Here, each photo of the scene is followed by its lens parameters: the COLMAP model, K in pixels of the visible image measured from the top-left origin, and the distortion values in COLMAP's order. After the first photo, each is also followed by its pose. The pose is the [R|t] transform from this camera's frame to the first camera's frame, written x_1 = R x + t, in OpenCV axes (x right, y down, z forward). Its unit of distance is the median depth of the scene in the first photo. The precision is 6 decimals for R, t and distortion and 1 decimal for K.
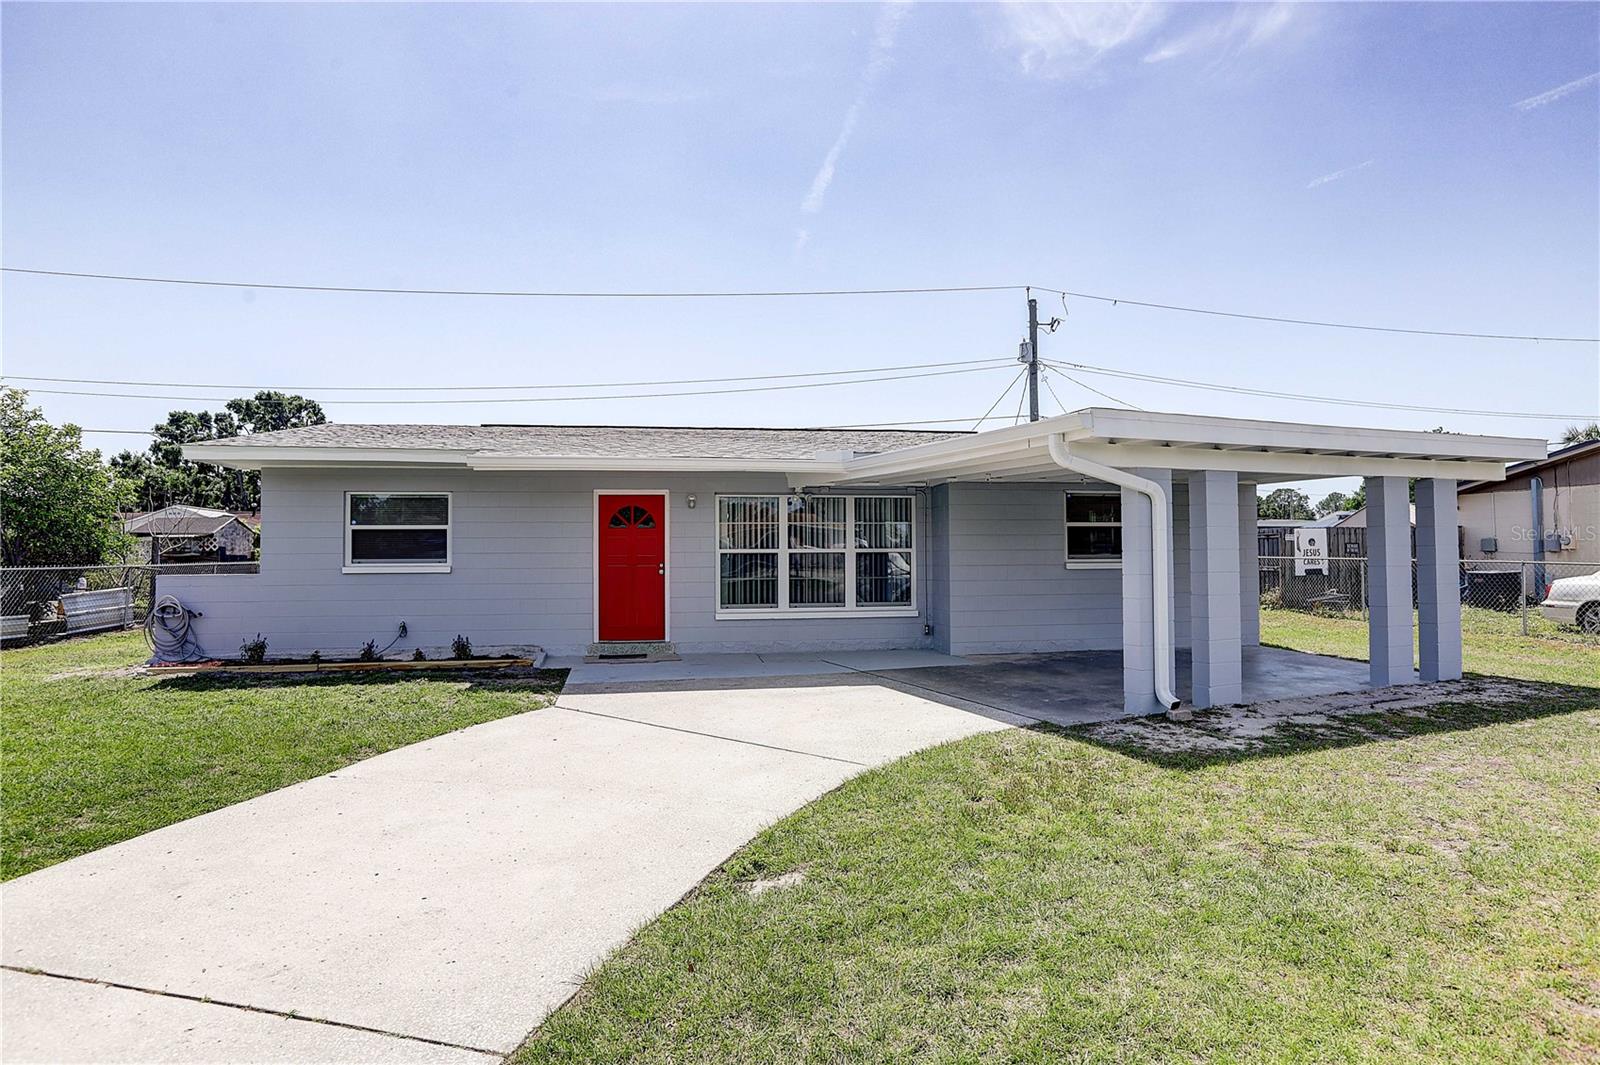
lens RADIAL K [[887.0, 0, 796.3], [0, 887.0, 537.9], [0, 0, 1]] dist [-0.023485, 0.003638]
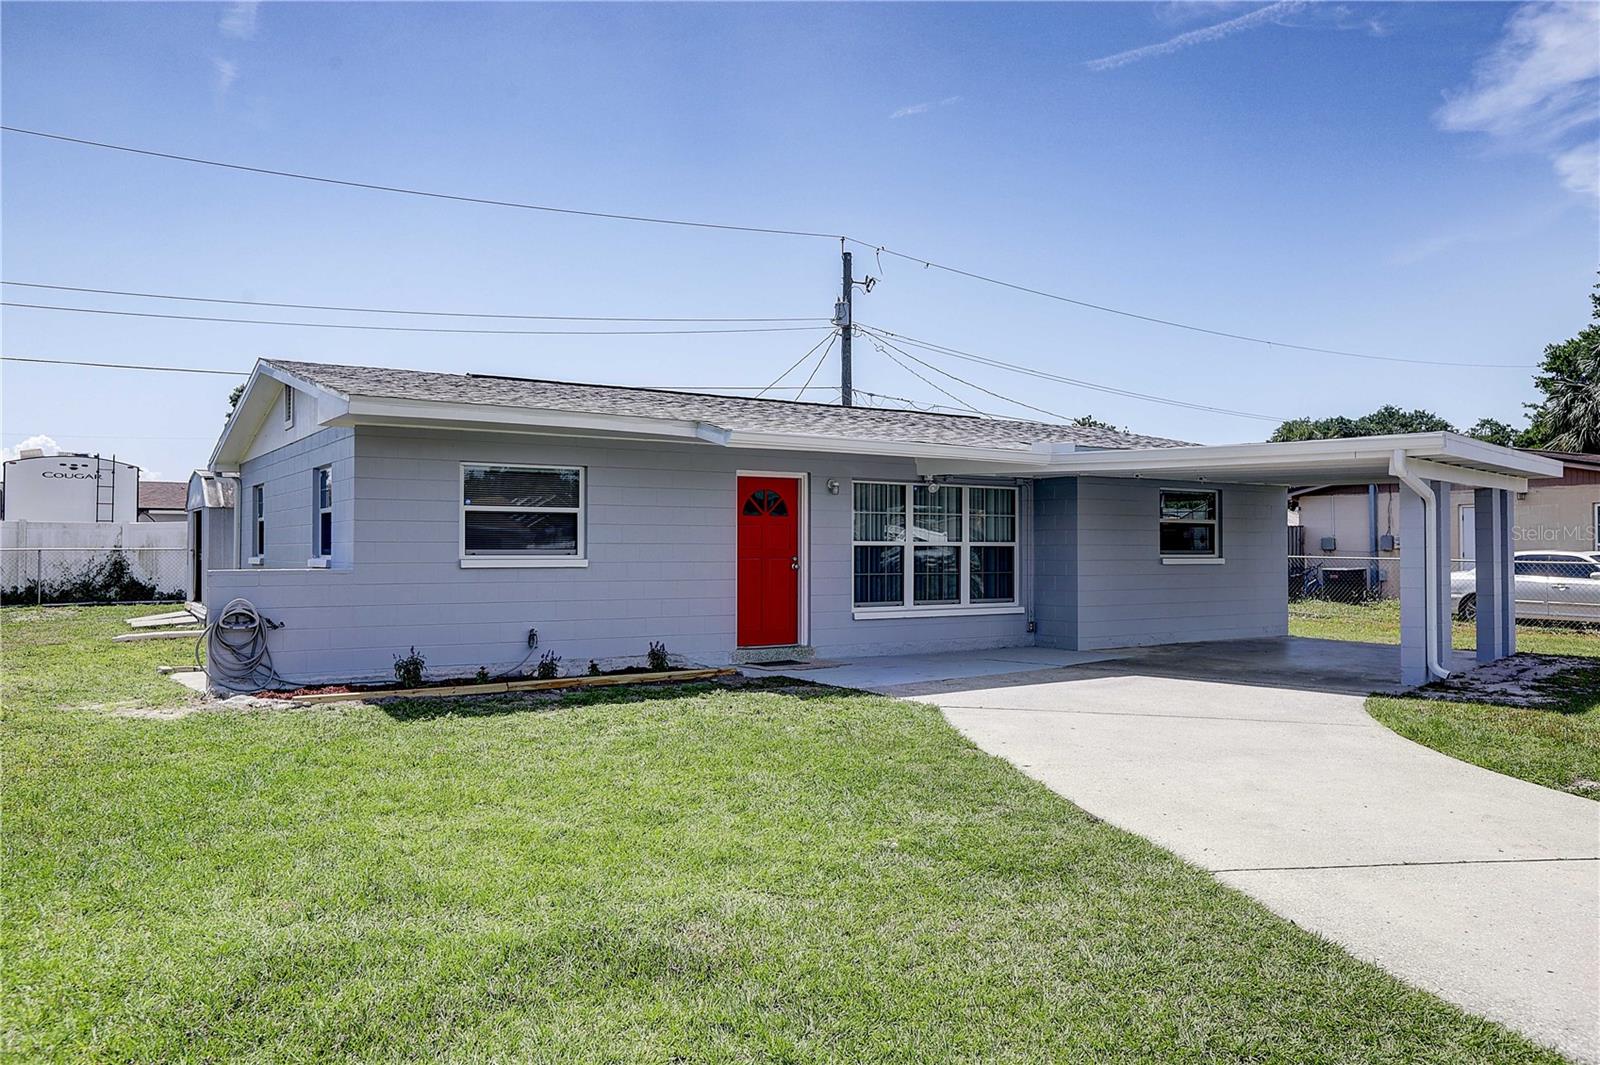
lens RADIAL K [[1189.1, 0, 794.4], [0, 1189.1, 530.7], [0, 0, 1]] dist [0.006023, 0.002779]
pose [[0.903310, 0.014047, 0.428758, -0.649794], [-0.015618, 0.999878, 0.000147, 0.002944], [-0.428704, -0.006830, 0.903419, -0.058614]]
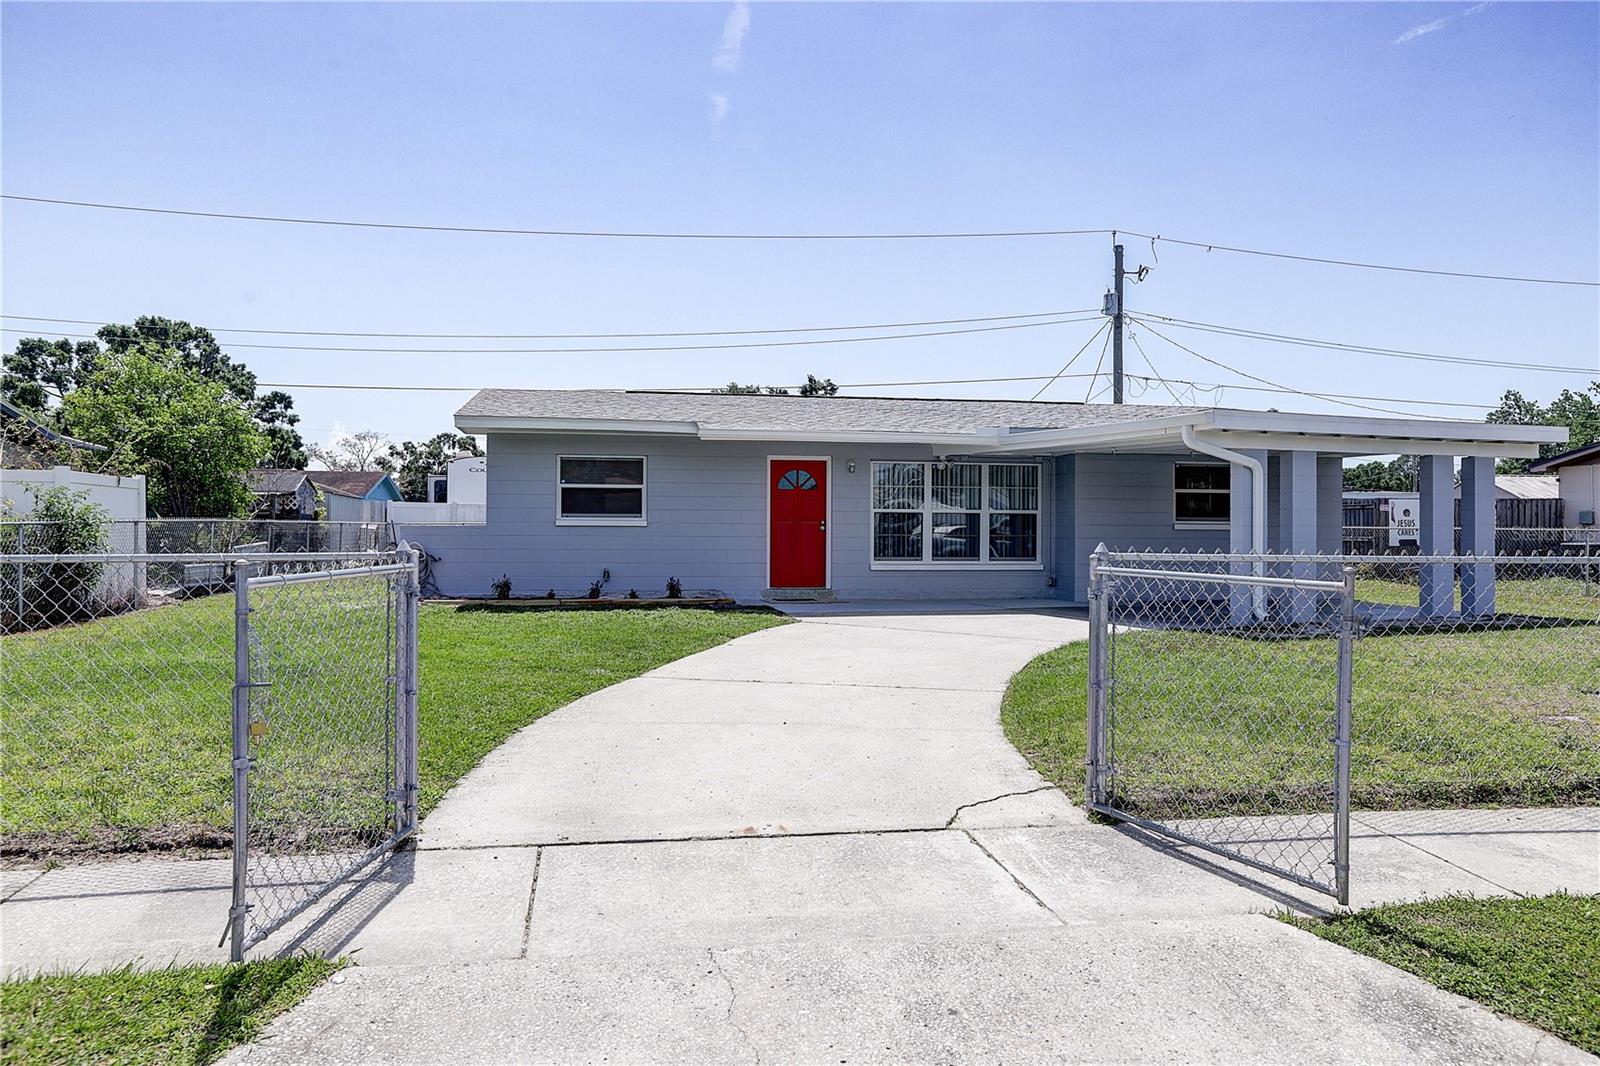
lens RADIAL K [[1189.1, 0, 789.8], [0, 1189.1, 531.1], [0, 0, 1]] dist [0.006023, 0.002779]
pose [[0.999701, 0.011372, 0.021657, -0.225273], [-0.011752, 0.999778, 0.017480, 0.015651], [-0.021454, -0.017729, 0.999613, -0.528510]]
